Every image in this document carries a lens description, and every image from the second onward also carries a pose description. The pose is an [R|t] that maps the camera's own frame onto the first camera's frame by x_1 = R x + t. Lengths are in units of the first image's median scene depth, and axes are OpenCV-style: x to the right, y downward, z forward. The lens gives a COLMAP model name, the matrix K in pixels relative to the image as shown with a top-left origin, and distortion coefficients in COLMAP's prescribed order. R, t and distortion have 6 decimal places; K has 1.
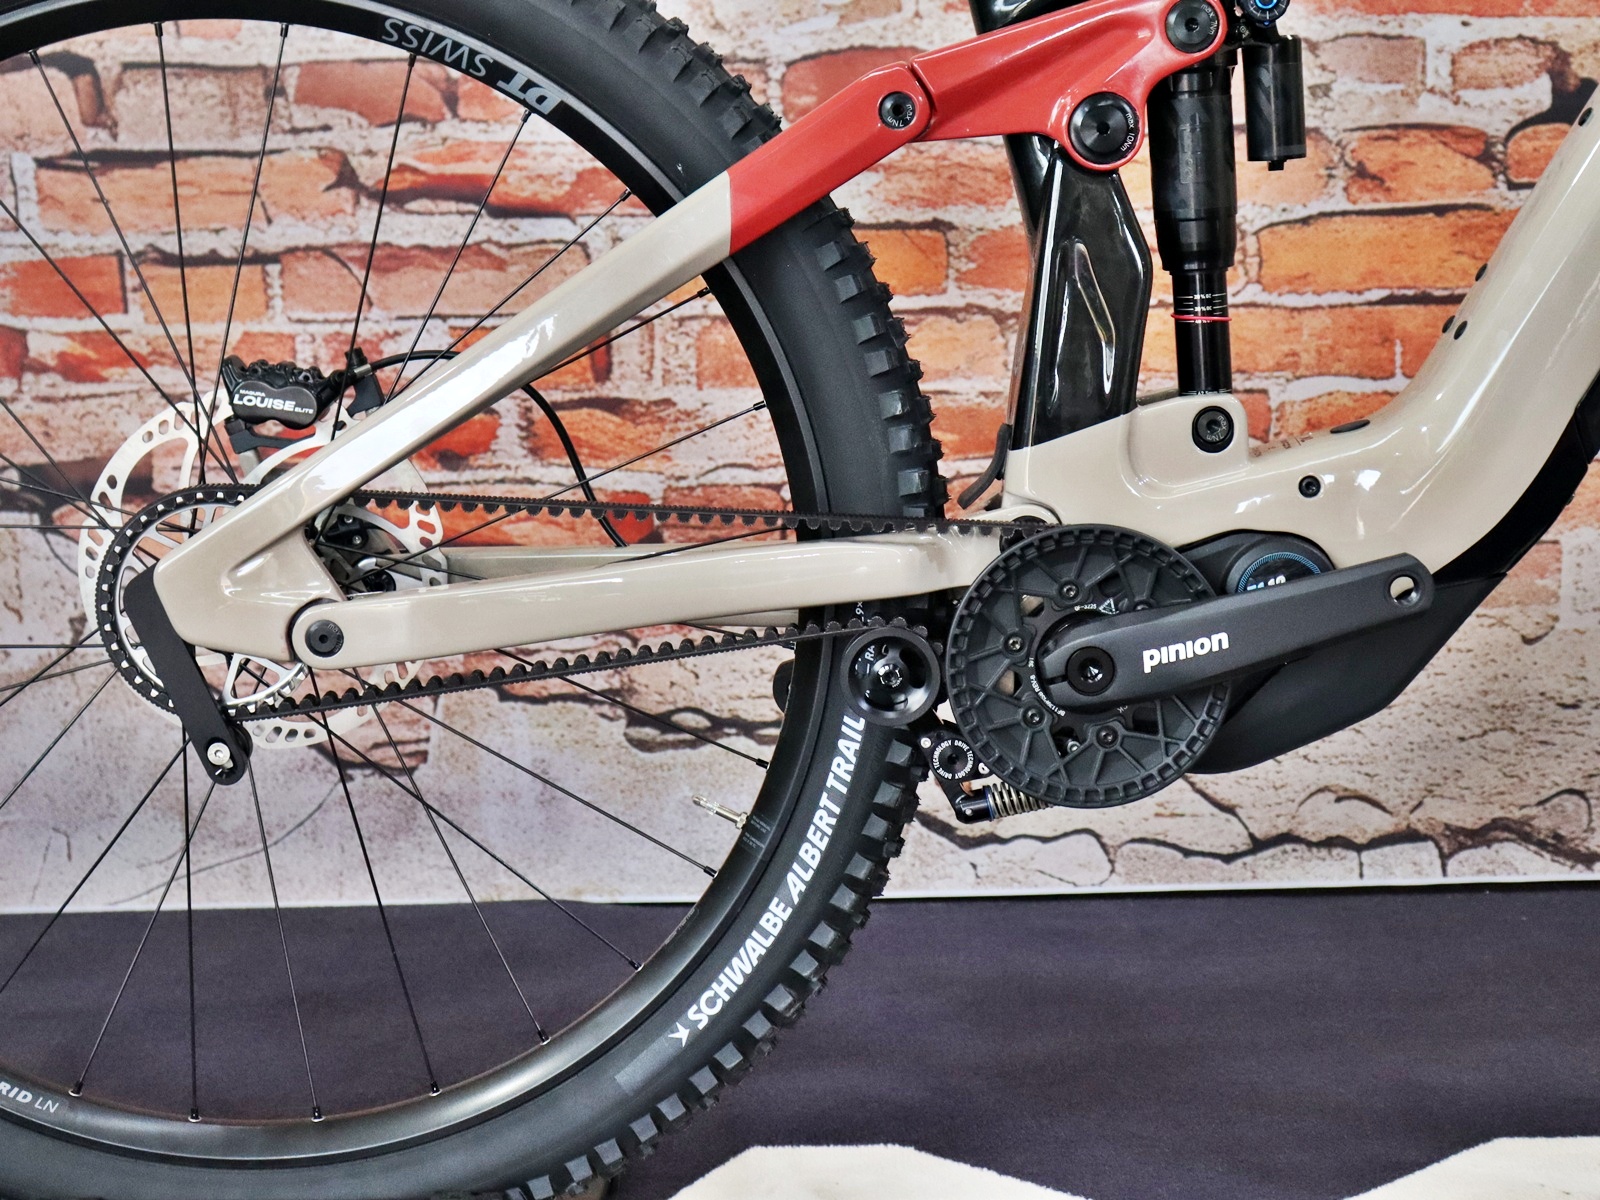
lens RADIAL K [[3110.9, 0, 846.0], [0, 3110.9, 553.8], [0, 0, 1]] dist [0.067697, 0.197252]
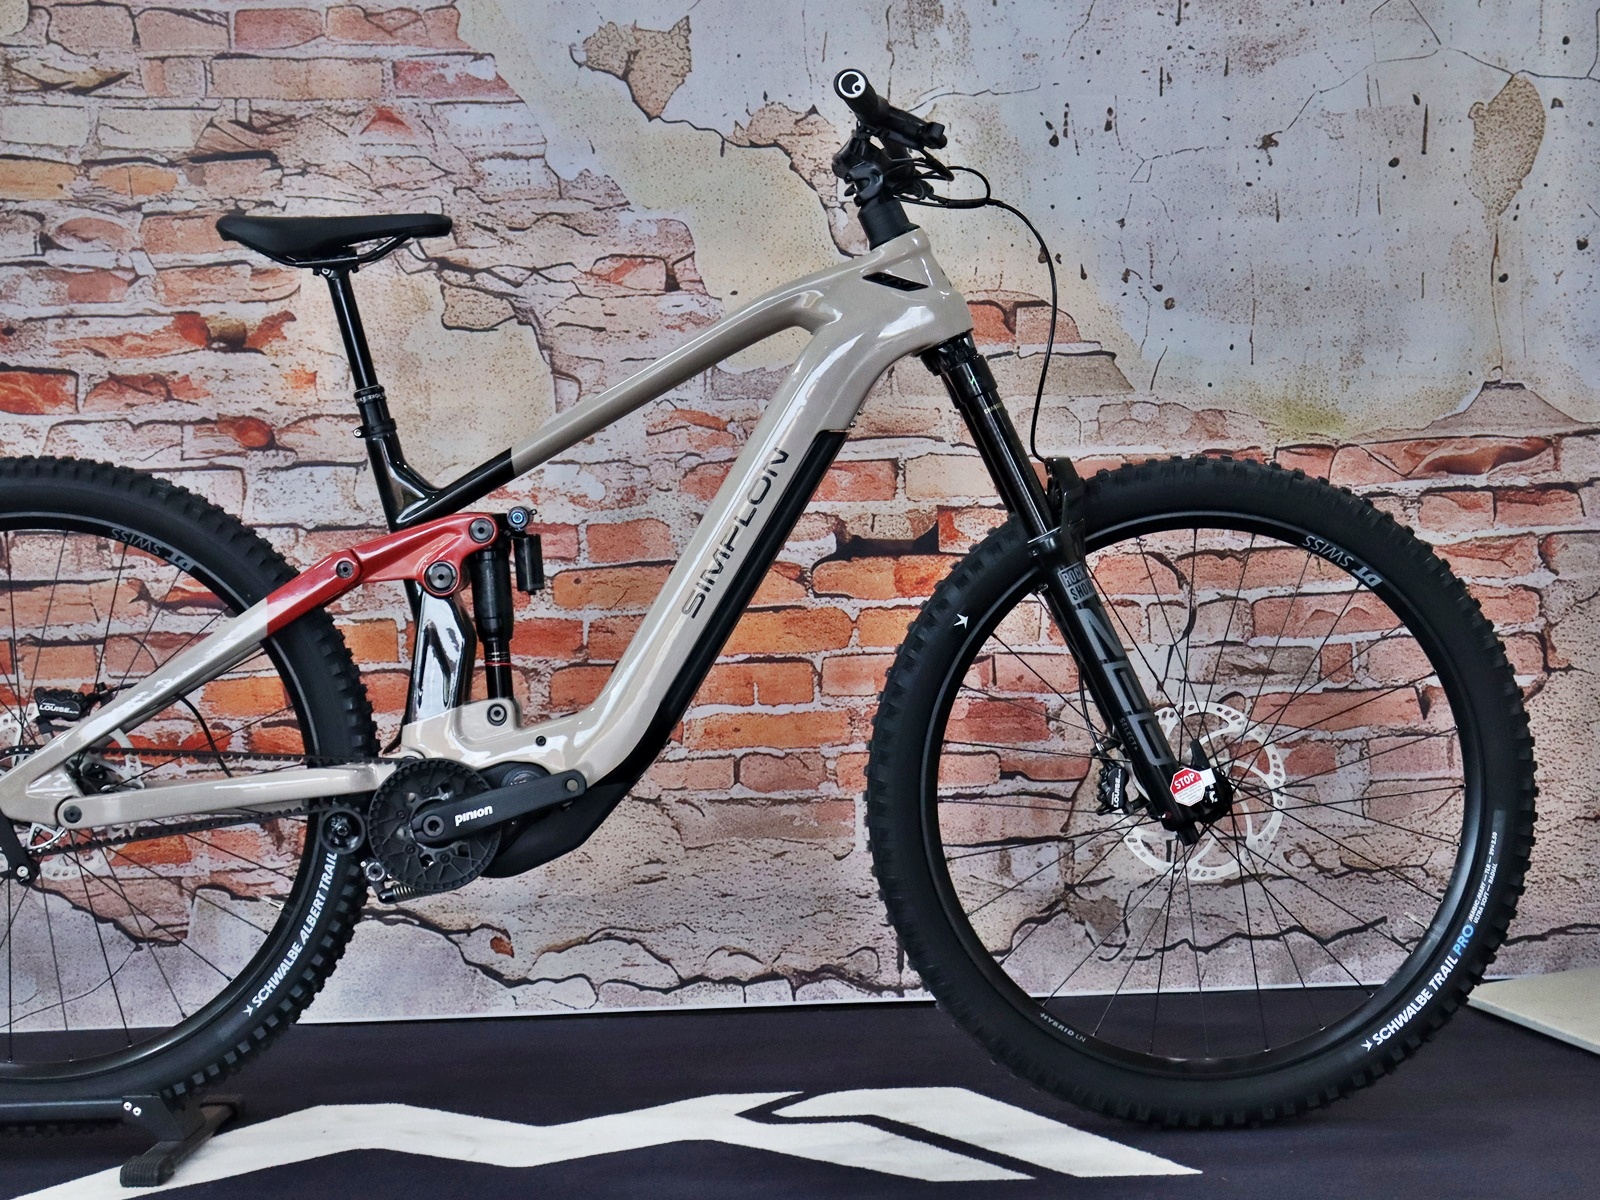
lens RADIAL K [[3261.6, 0, 955.6], [0, 3261.6, 530.7], [0, 0, 1]] dist [0.045334, 0.425584]
pose [[0.999749, -0.005575, 0.021715, 0.252012], [0.008340, 0.991553, -0.129435, 0.084001], [-0.020810, 0.129583, 0.991350, -0.822366]]
